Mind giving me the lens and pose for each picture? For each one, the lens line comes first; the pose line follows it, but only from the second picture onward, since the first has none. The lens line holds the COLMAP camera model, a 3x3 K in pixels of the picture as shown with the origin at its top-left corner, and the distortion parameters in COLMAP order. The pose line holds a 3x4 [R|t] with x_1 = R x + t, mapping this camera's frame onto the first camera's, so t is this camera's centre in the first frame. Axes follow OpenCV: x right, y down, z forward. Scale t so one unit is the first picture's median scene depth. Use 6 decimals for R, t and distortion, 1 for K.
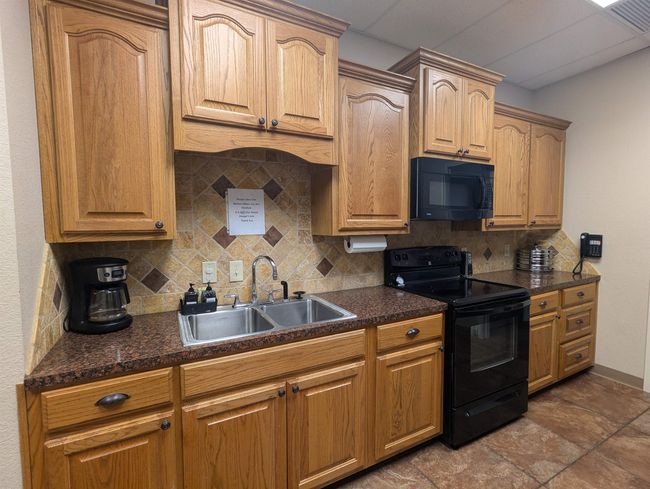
lens RADIAL K [[307.7, 0, 323.5], [0, 307.7, 243.1], [0, 0, 1]] dist [0.000503, -0.001914]
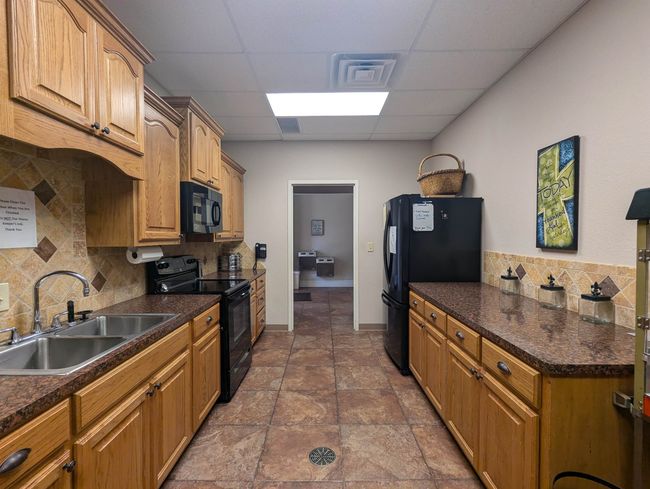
lens RADIAL K [[307.7, 0, 323.5], [0, 307.7, 243.1], [0, 0, 1]] dist [0.000503, -0.001914]
pose [[0.461035, -0.011561, 0.887306, -0.545850], [0.052734, 0.998505, -0.014390, 0.011745], [-0.885813, 0.053426, 0.460956, -0.031098]]
